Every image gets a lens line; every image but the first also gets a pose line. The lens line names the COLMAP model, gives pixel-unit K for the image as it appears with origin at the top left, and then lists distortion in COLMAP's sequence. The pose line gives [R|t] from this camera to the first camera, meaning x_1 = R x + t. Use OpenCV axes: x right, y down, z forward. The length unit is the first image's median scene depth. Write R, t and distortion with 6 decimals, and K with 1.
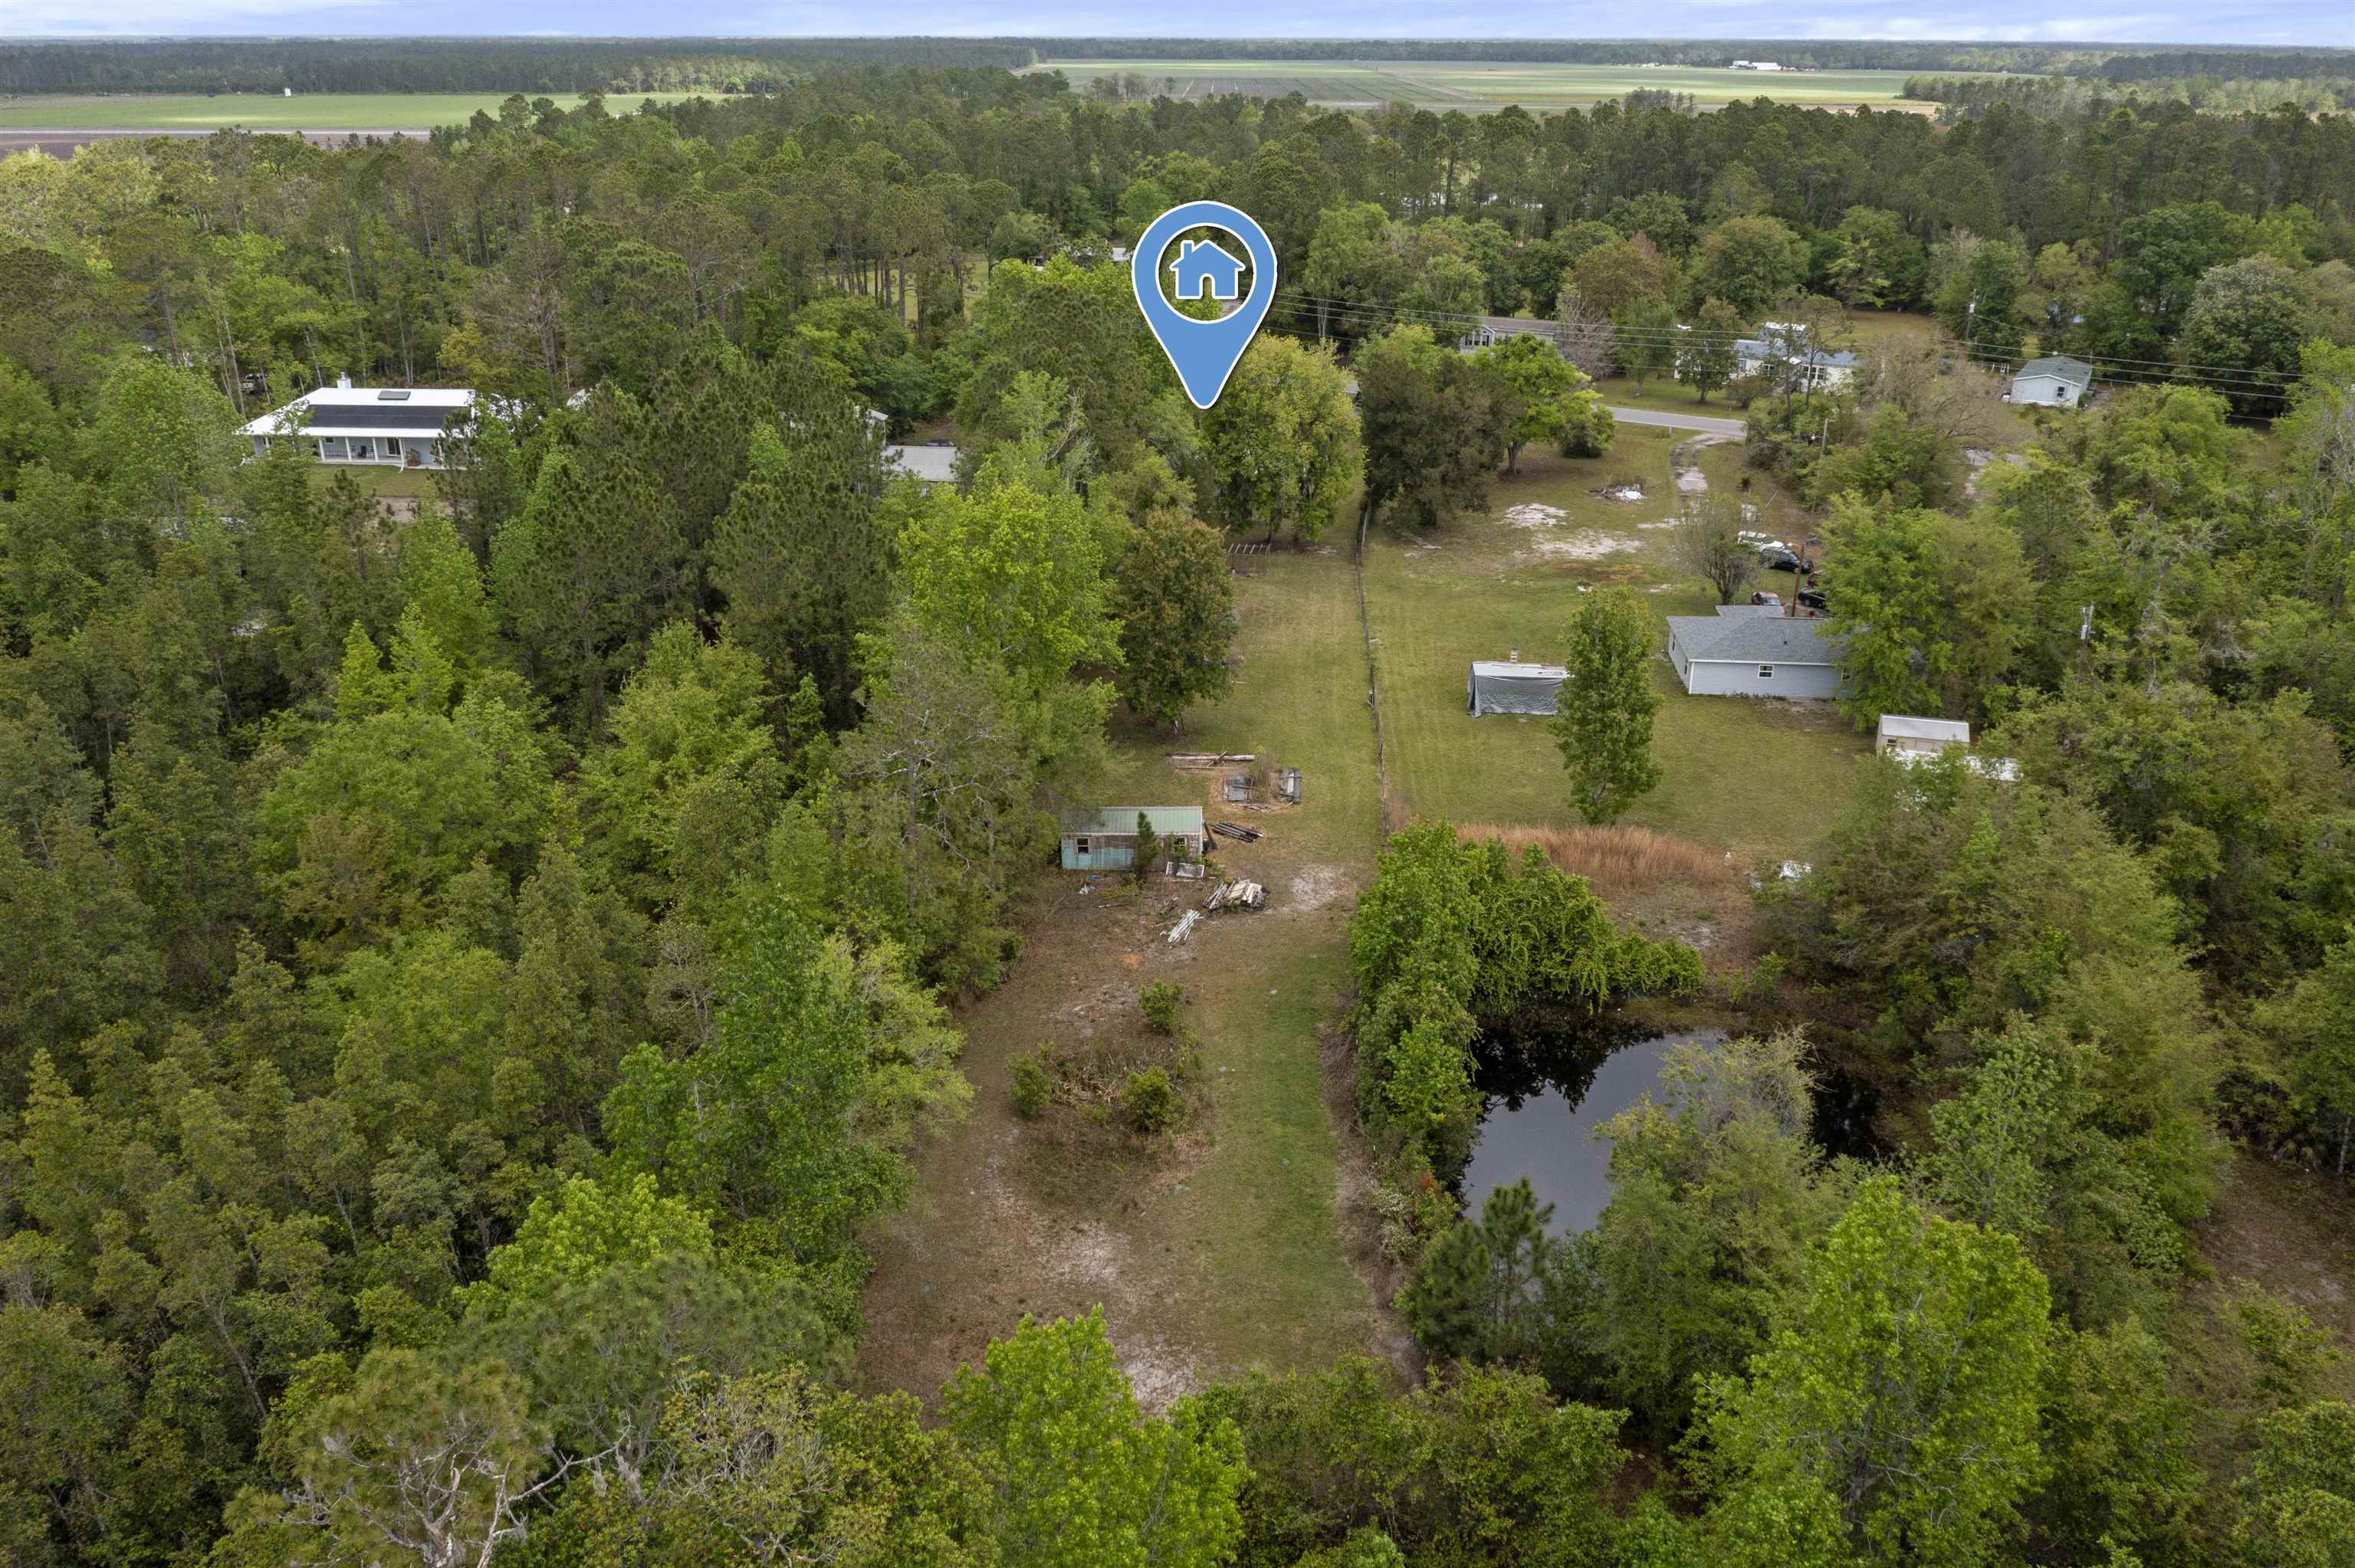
lens RADIAL K [[1864.7, 0, 1179.0], [0, 1864.7, 774.3], [0, 0, 1]] dist [-0.026547, 0.013419]
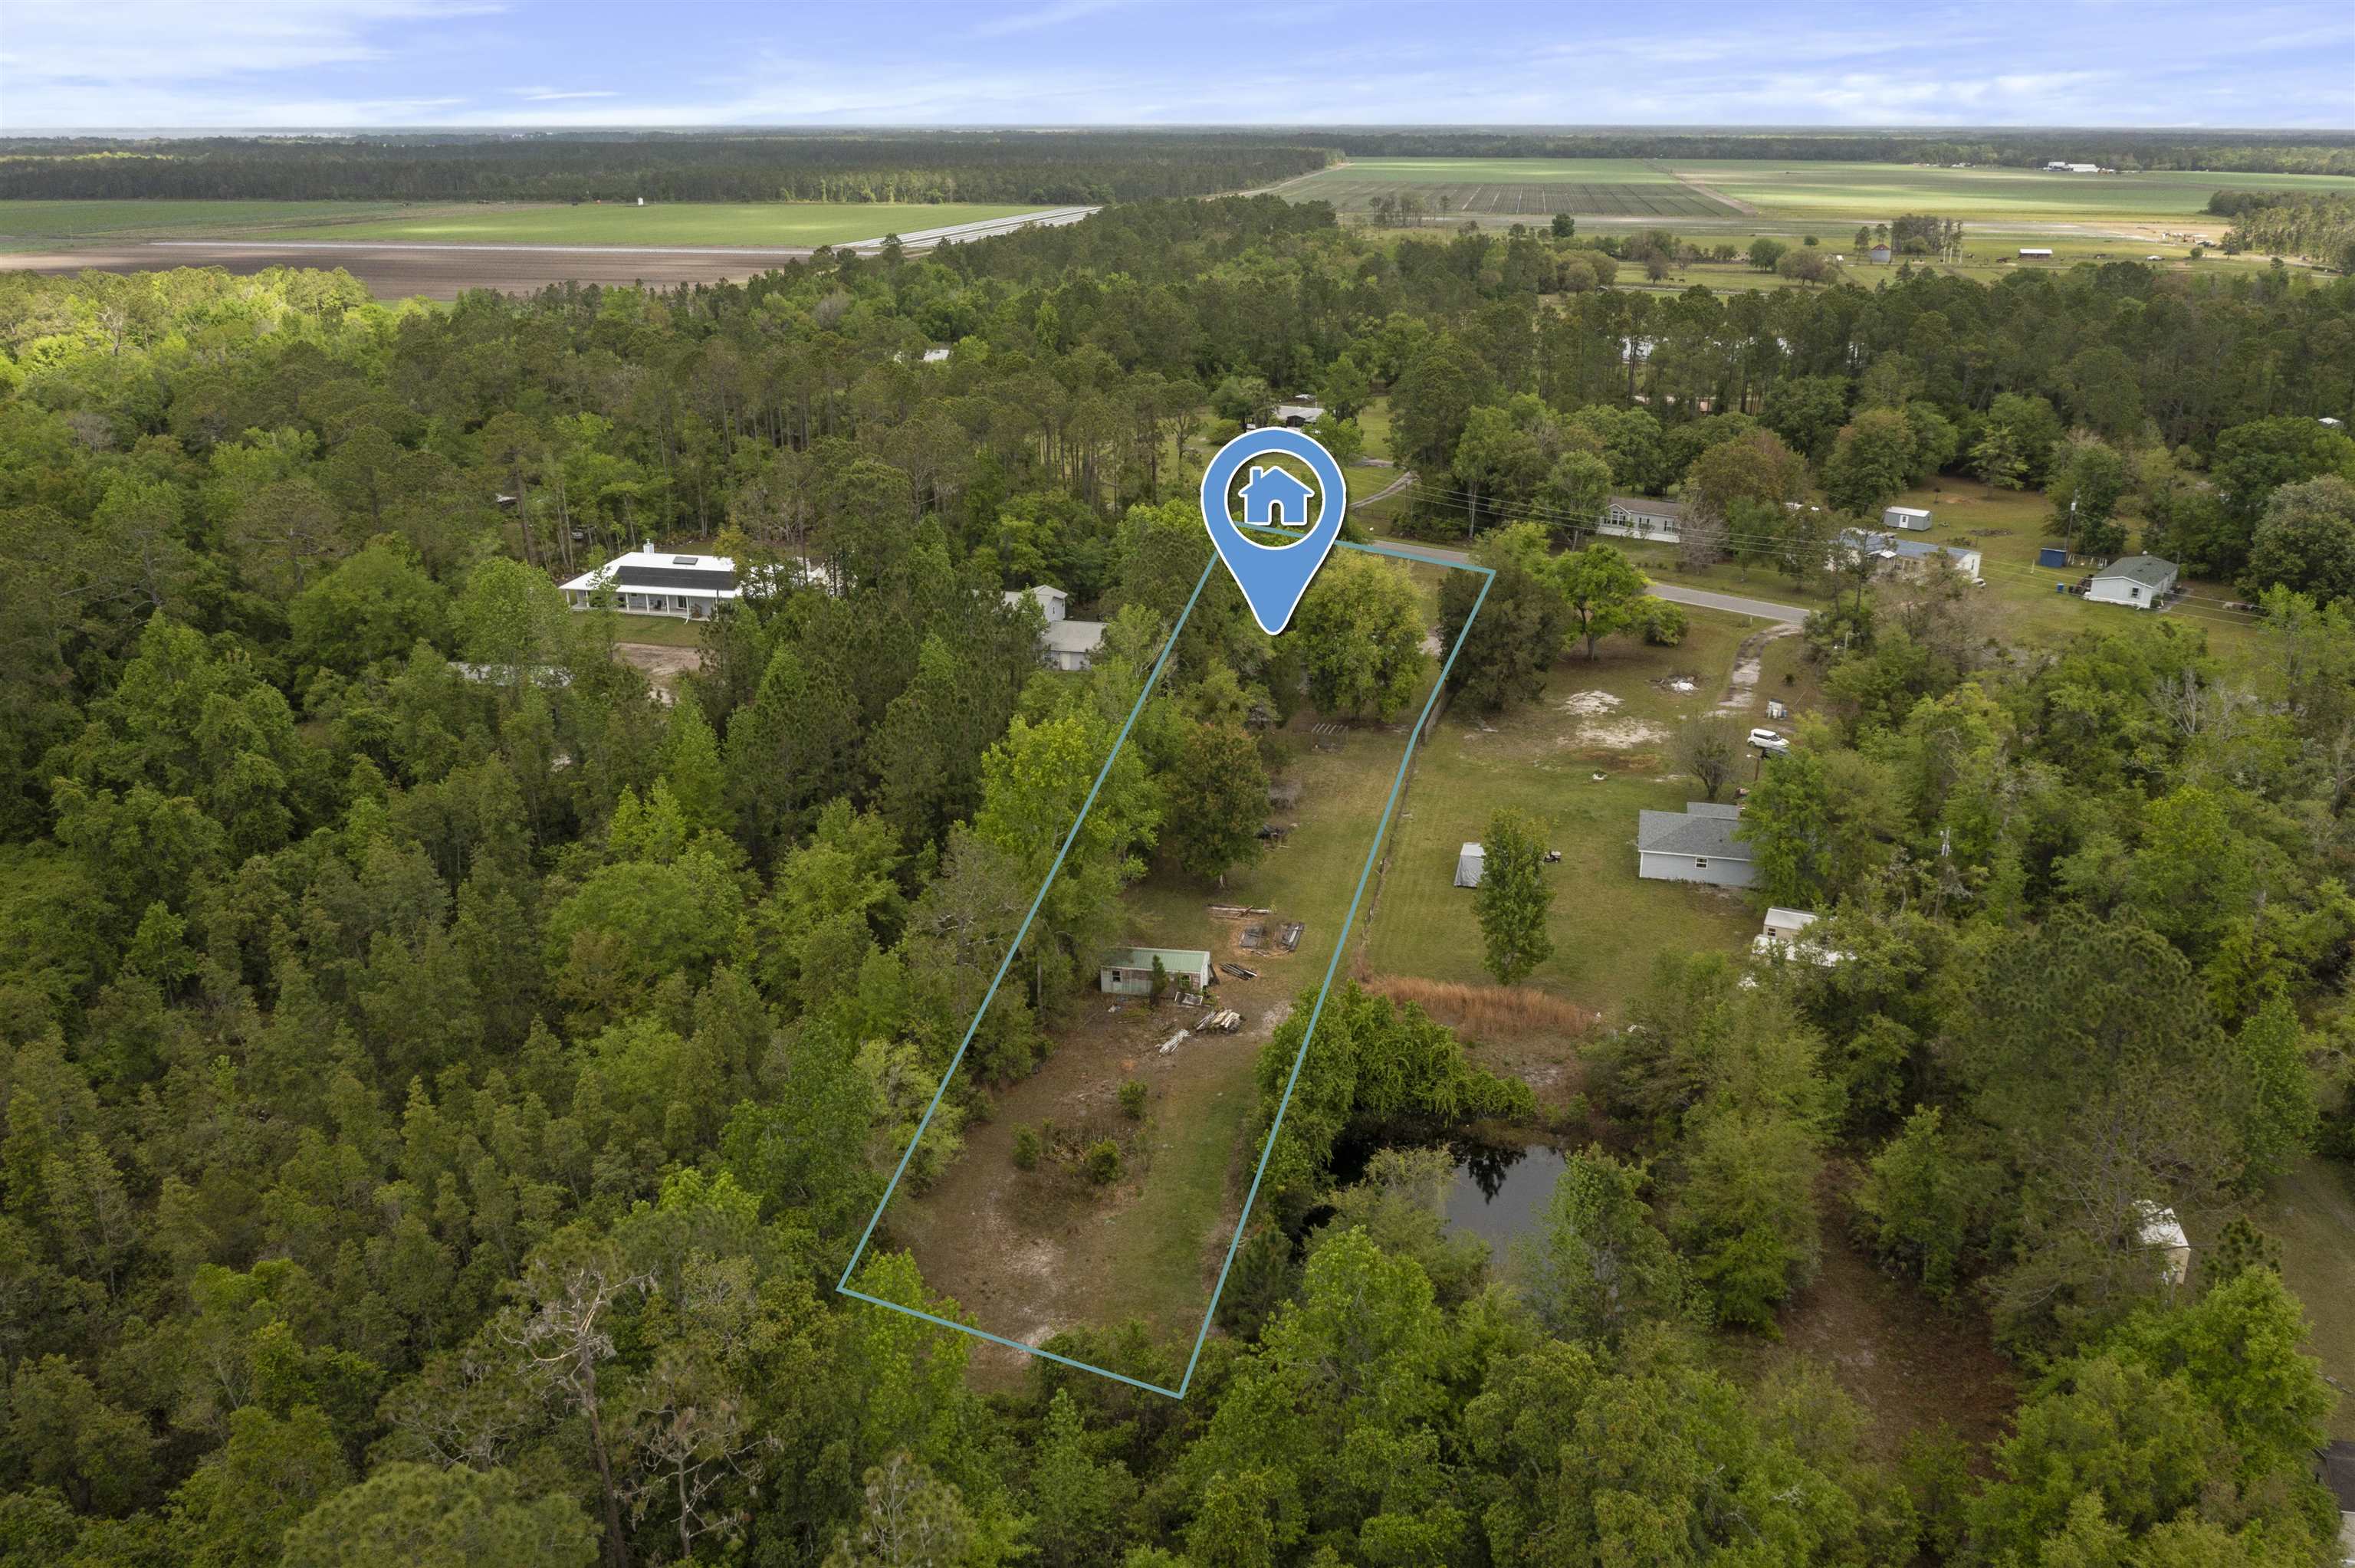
lens RADIAL K [[1864.7, 0, 1179.0], [0, 1864.7, 774.3], [0, 0, 1]] dist [-0.026547, 0.013419]
pose [[0.987639, 0.049483, -0.148733, 0.164330], [-0.055483, 0.997794, -0.036466, -0.053757], [0.146600, 0.044267, 0.988205, -0.306085]]
